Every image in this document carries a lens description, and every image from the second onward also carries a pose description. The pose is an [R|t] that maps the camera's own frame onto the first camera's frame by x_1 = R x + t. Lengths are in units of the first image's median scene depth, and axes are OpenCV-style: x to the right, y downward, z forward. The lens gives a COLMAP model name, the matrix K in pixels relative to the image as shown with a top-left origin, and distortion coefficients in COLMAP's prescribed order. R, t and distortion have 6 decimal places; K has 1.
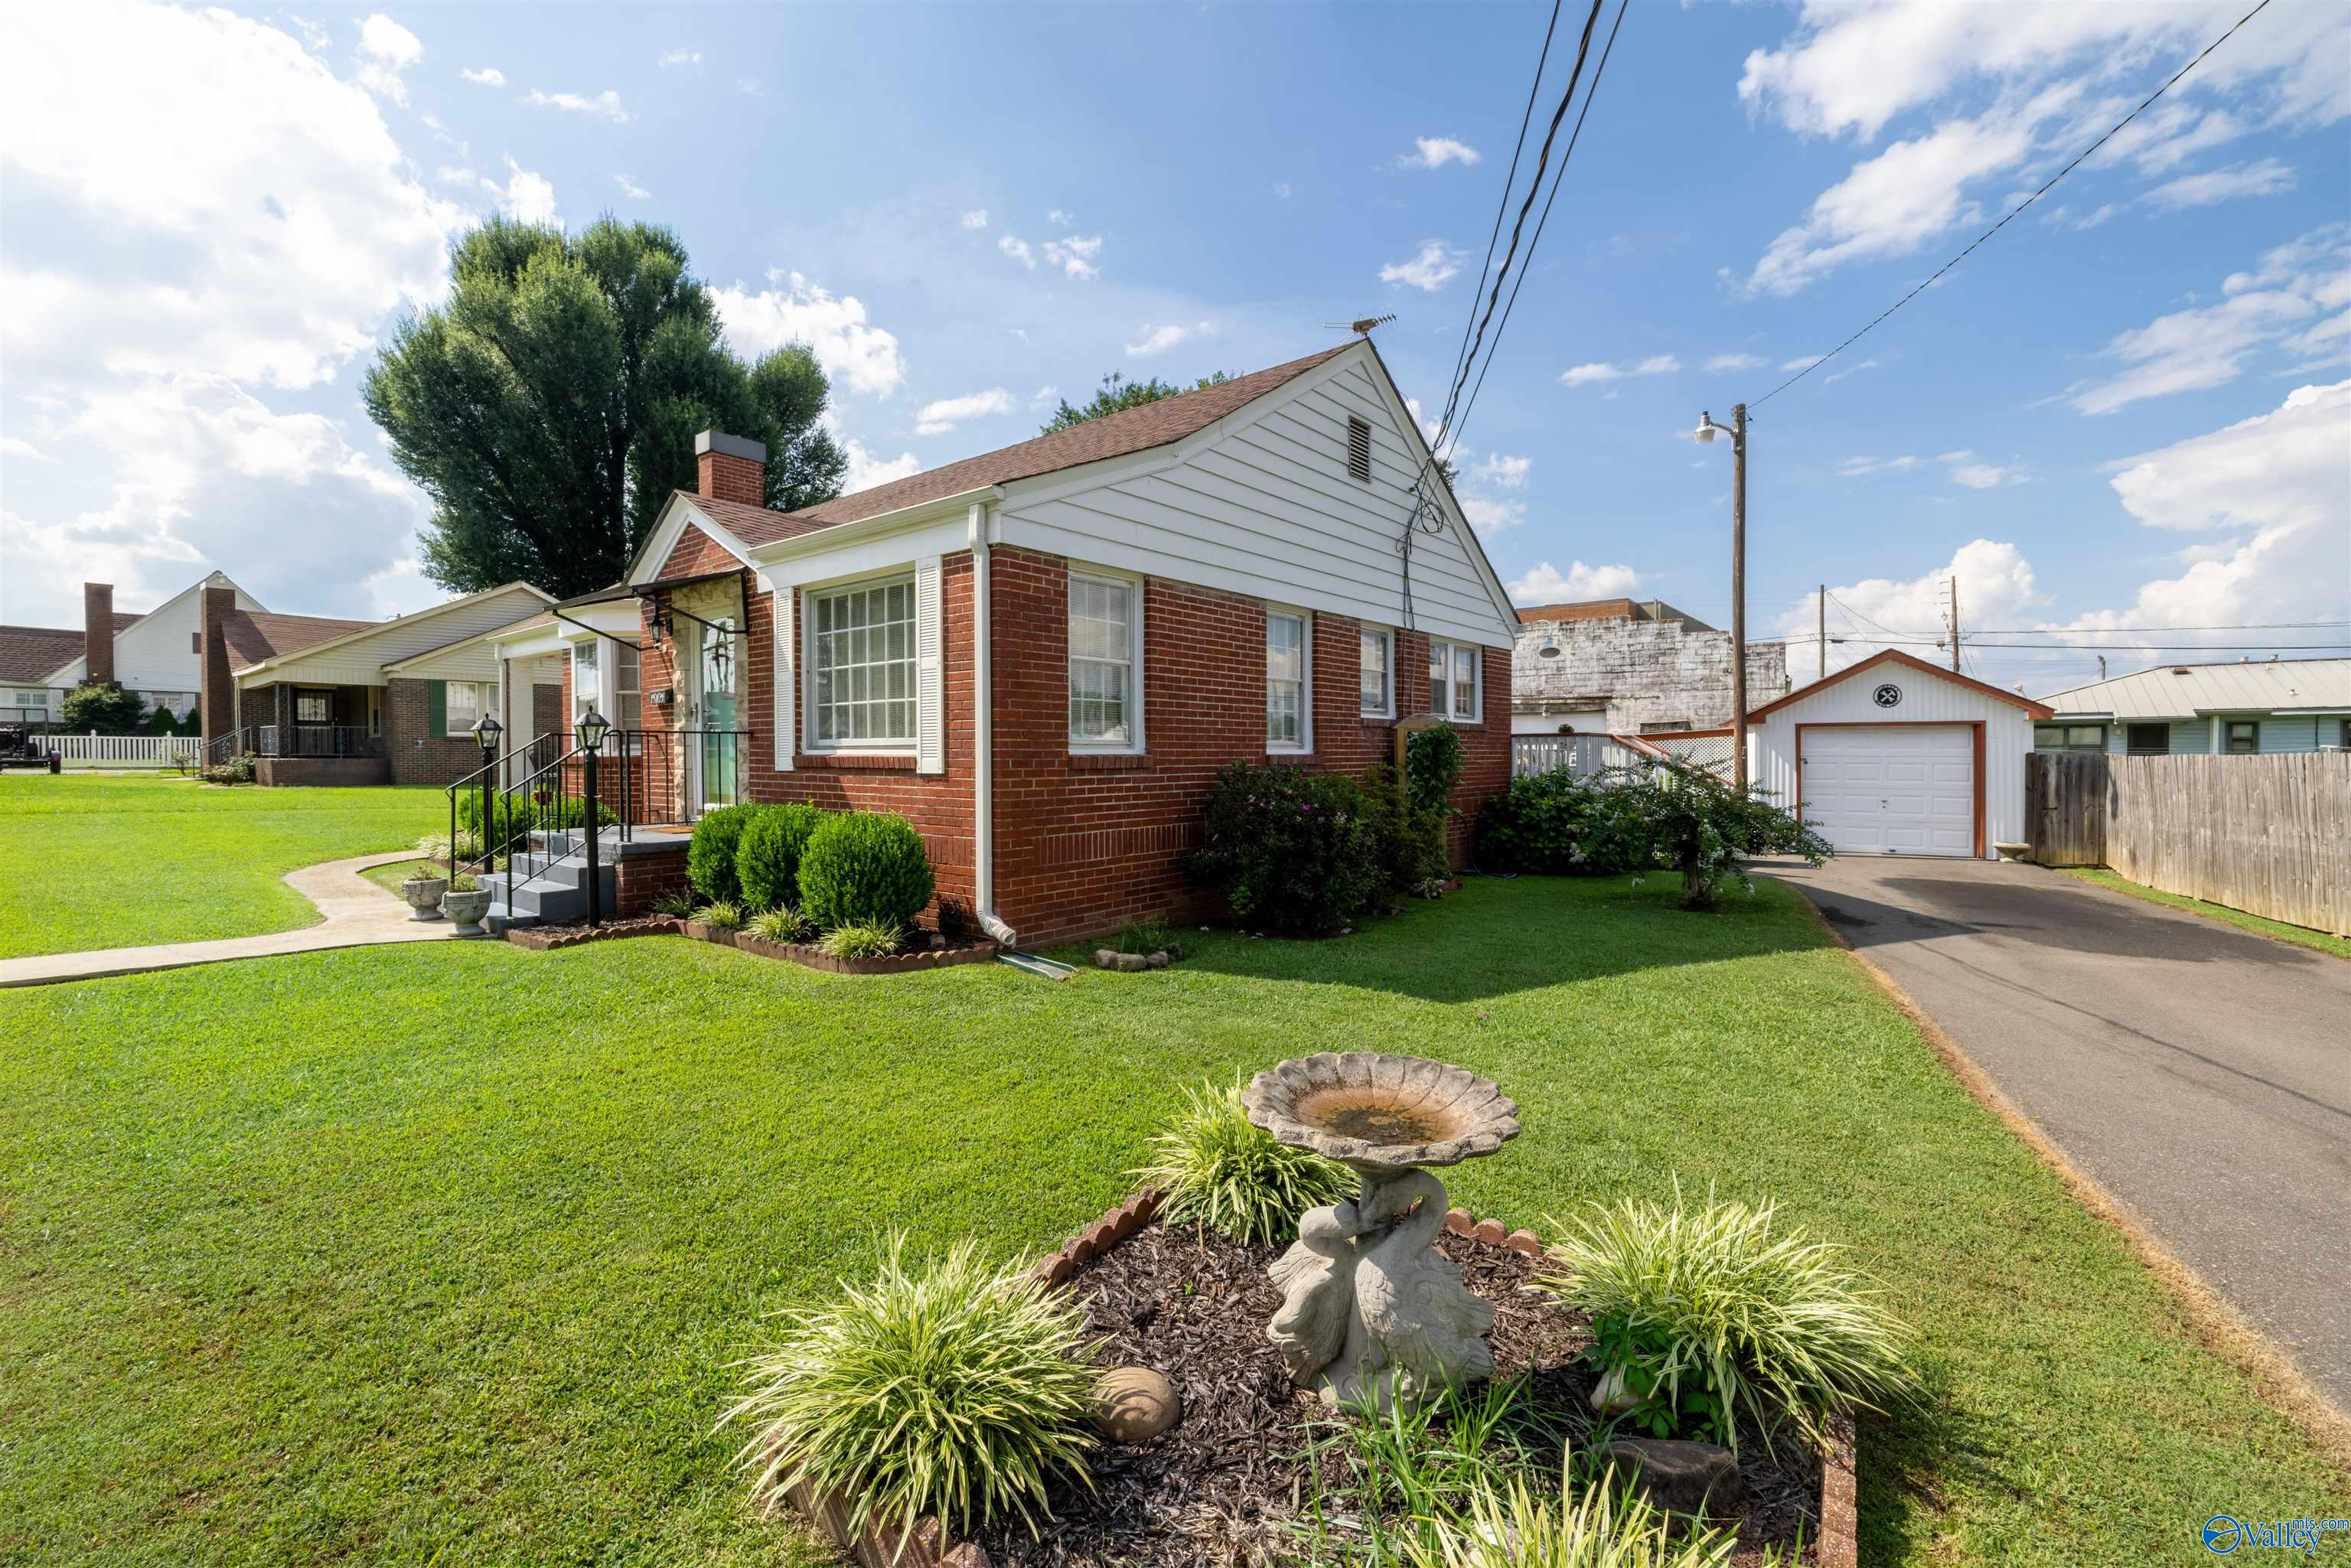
lens RADIAL K [[1001.1, 0, 1175.5], [0, 1001.1, 784.0], [0, 0, 1]] dist [0.017424, -0.000292]
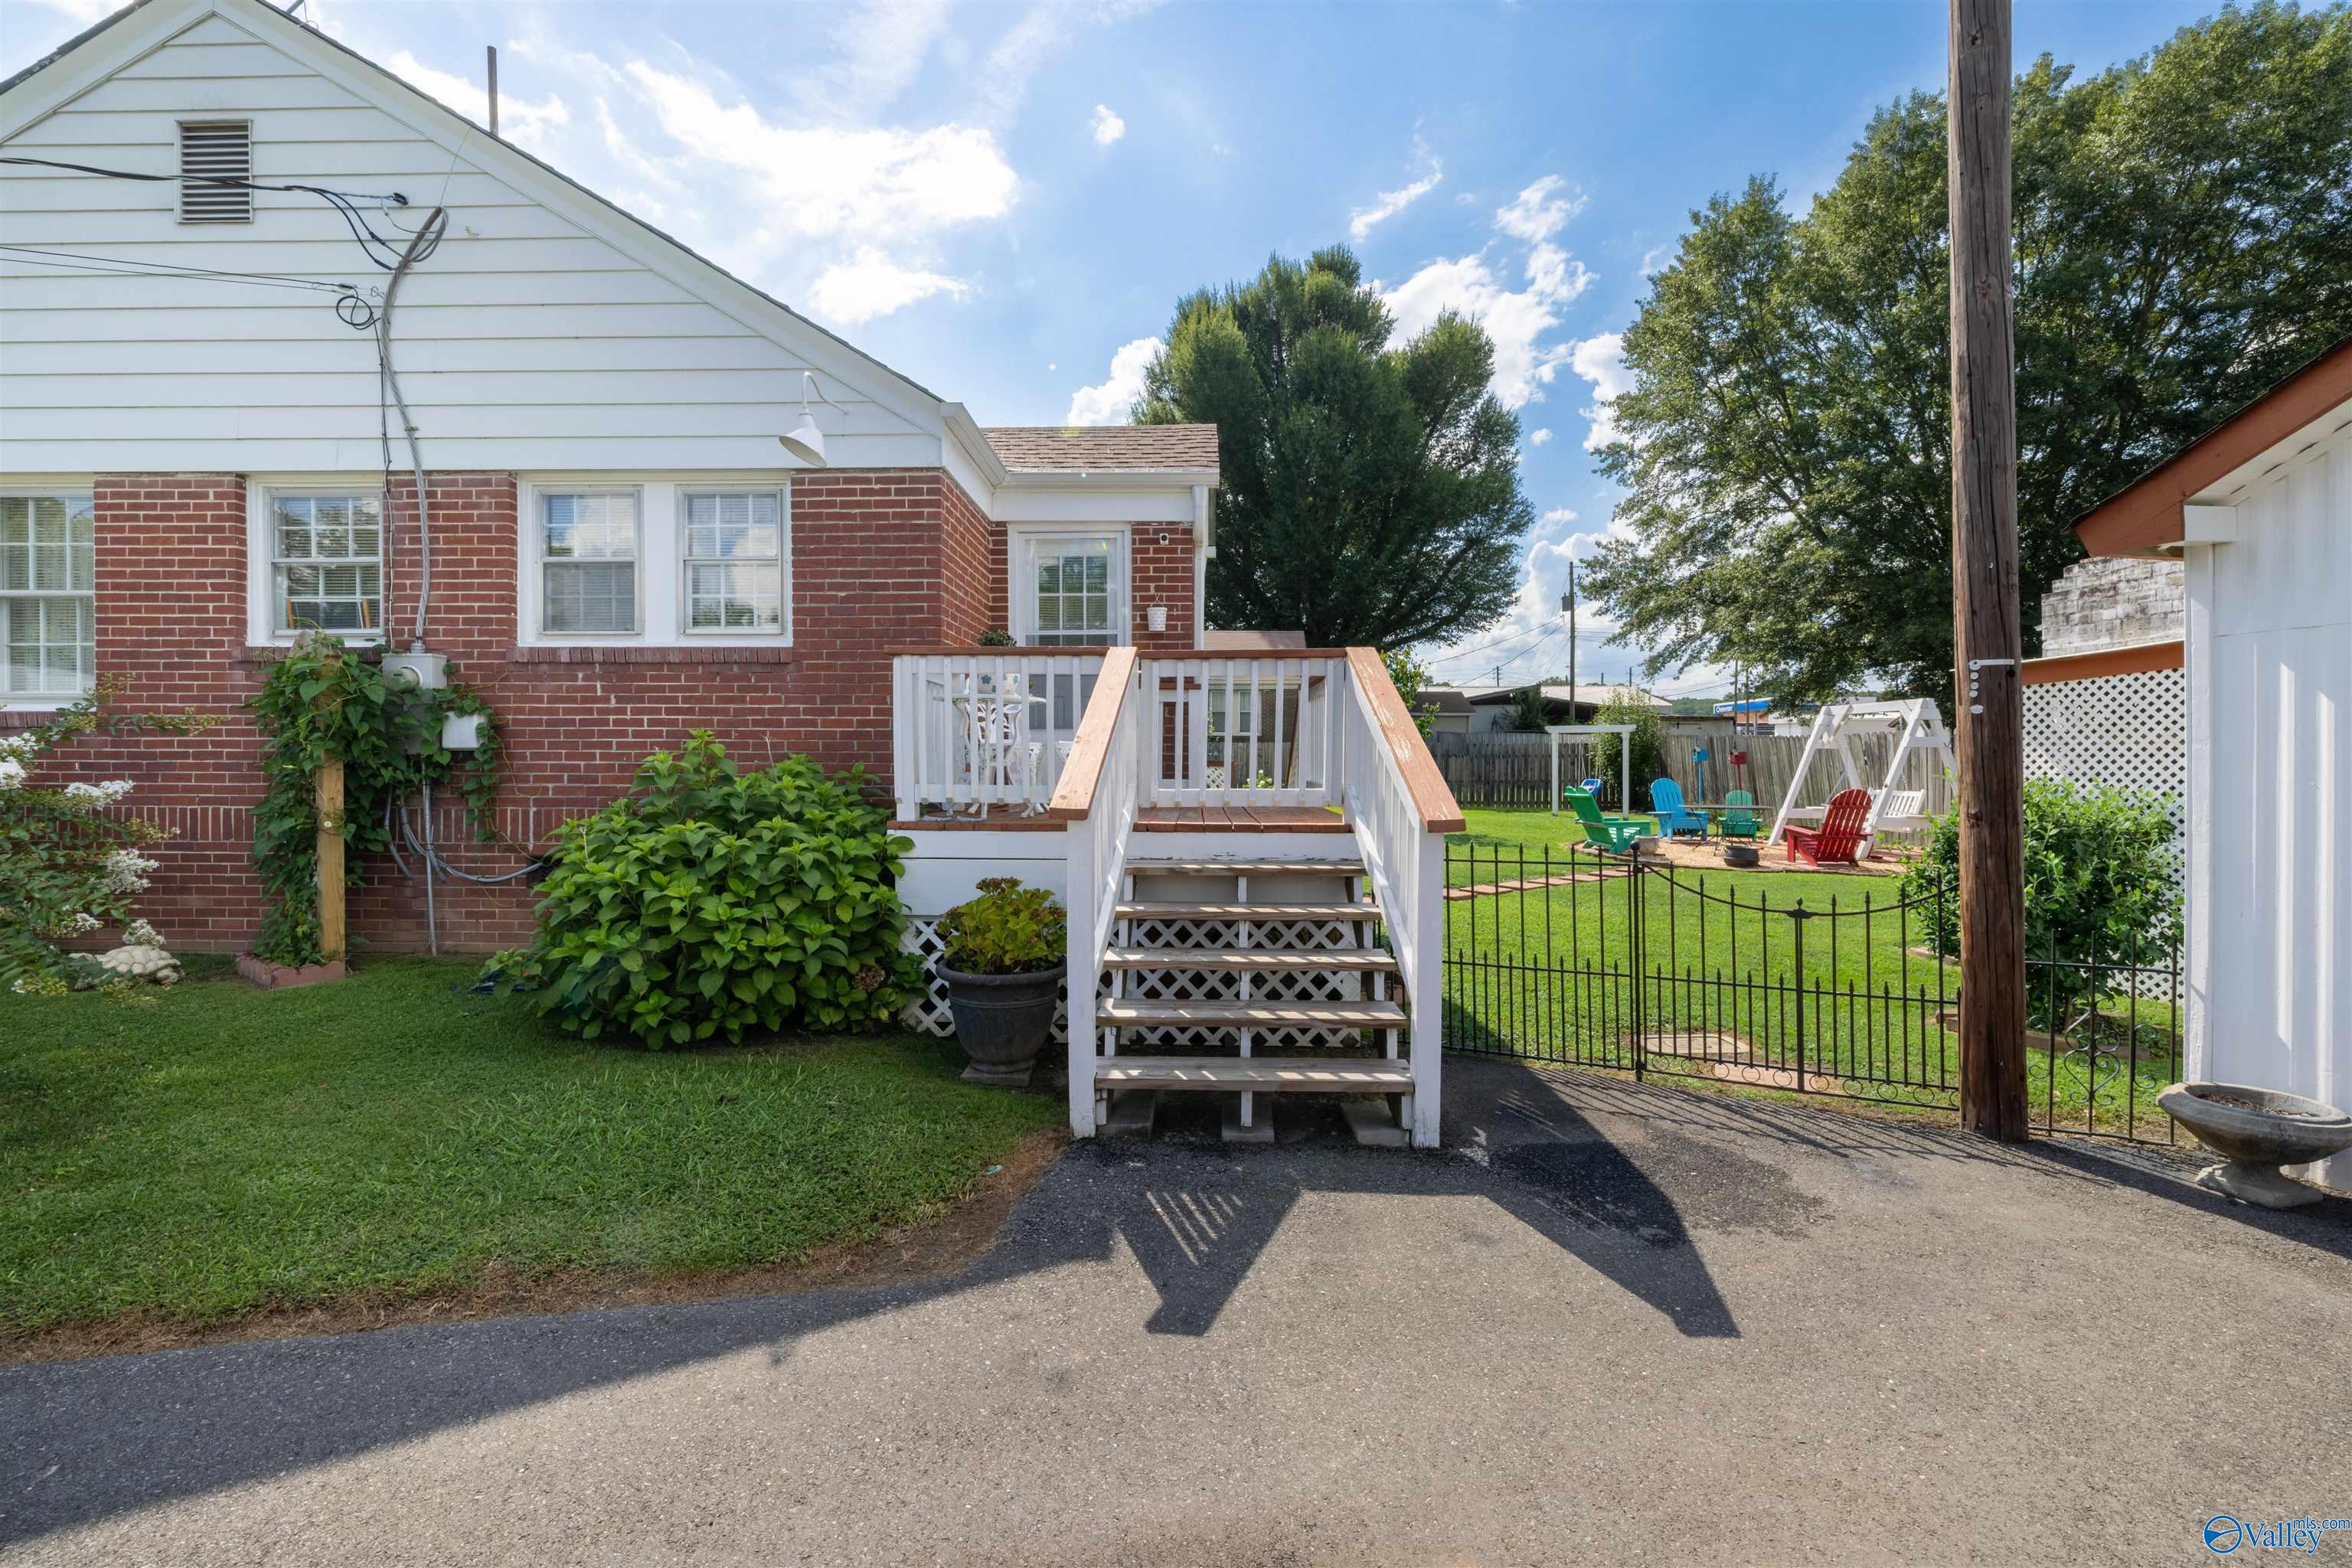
lens RADIAL K [[1005.5, 0, 1174.1], [0, 1005.5, 766.9], [0, 0, 1]] dist [0.006210, 0.000280]
pose [[0.622025, 0.007733, -0.782959, 0.622223], [-0.024237, 0.999662, -0.009381, -0.005242], [0.782622, 0.024812, 0.622003, 0.709538]]
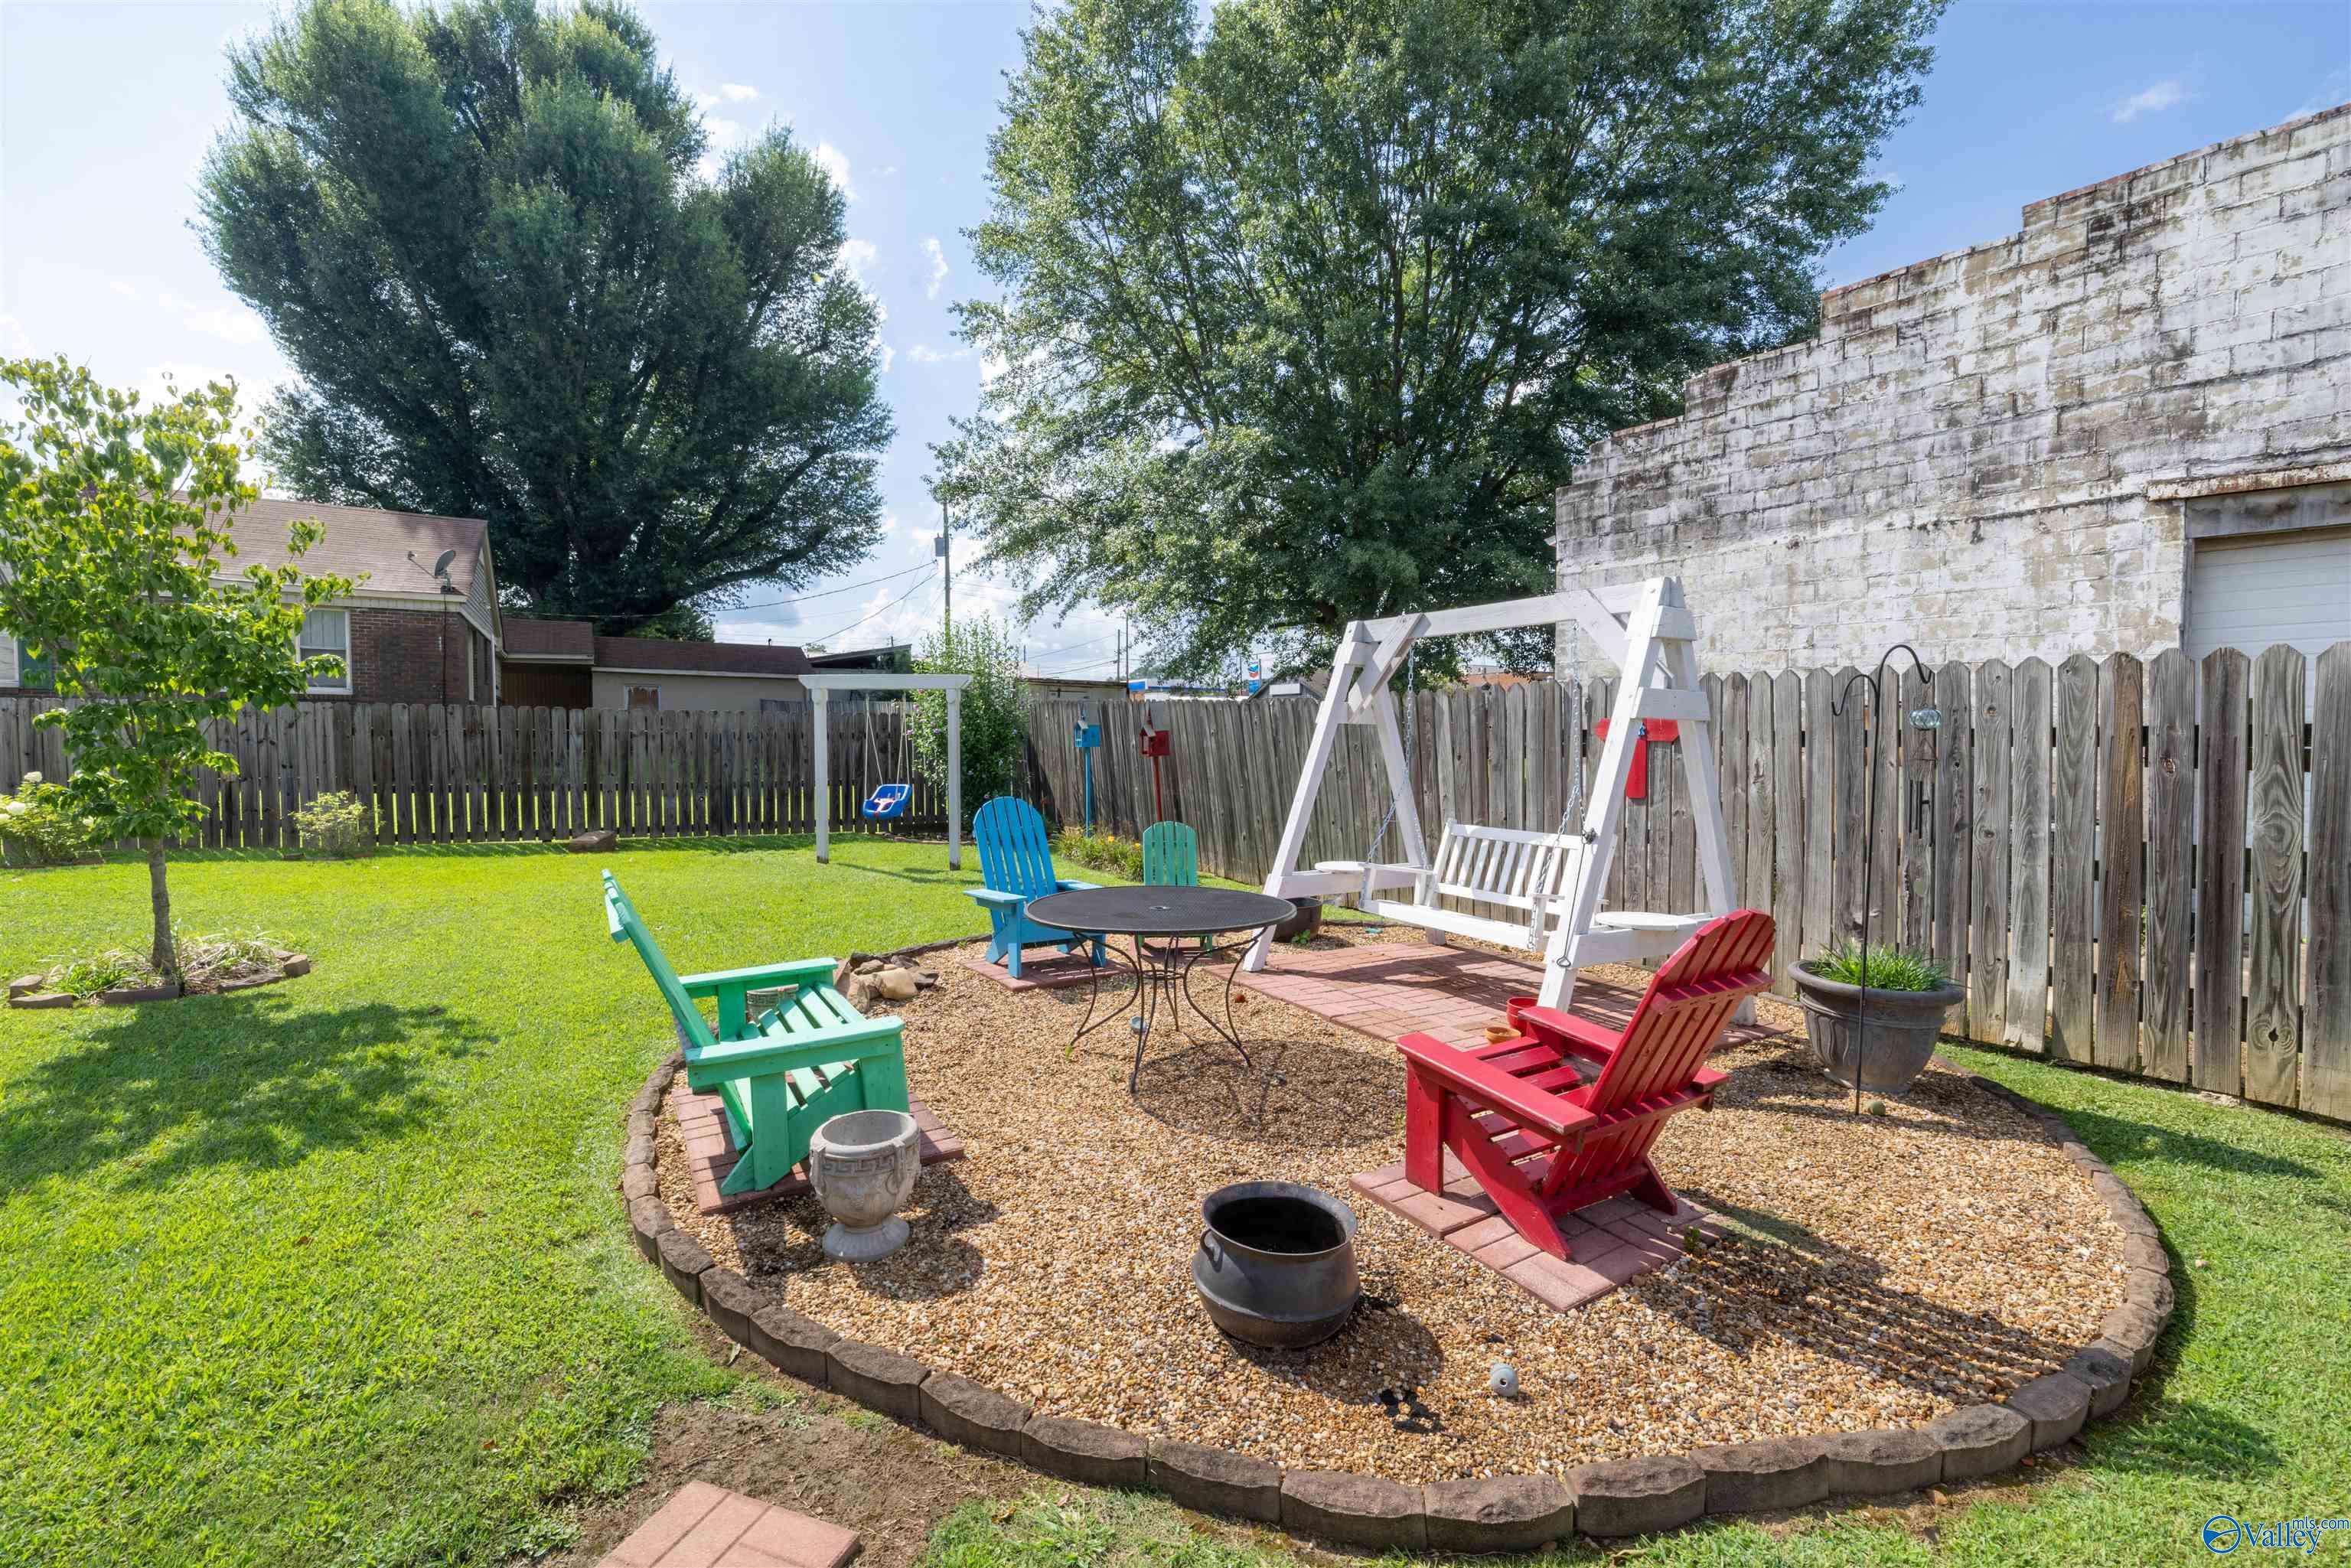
lens RADIAL K [[1005.6, 0, 1165.4], [0, 1005.6, 766.5], [0, 0, 1]] dist [0.003051, 0.000052]
pose [[0.942971, 0.013993, -0.332580, 0.329061], [-0.013913, 0.999900, 0.002624, -0.029167], [0.332584, 0.002153, 0.943071, 1.366839]]
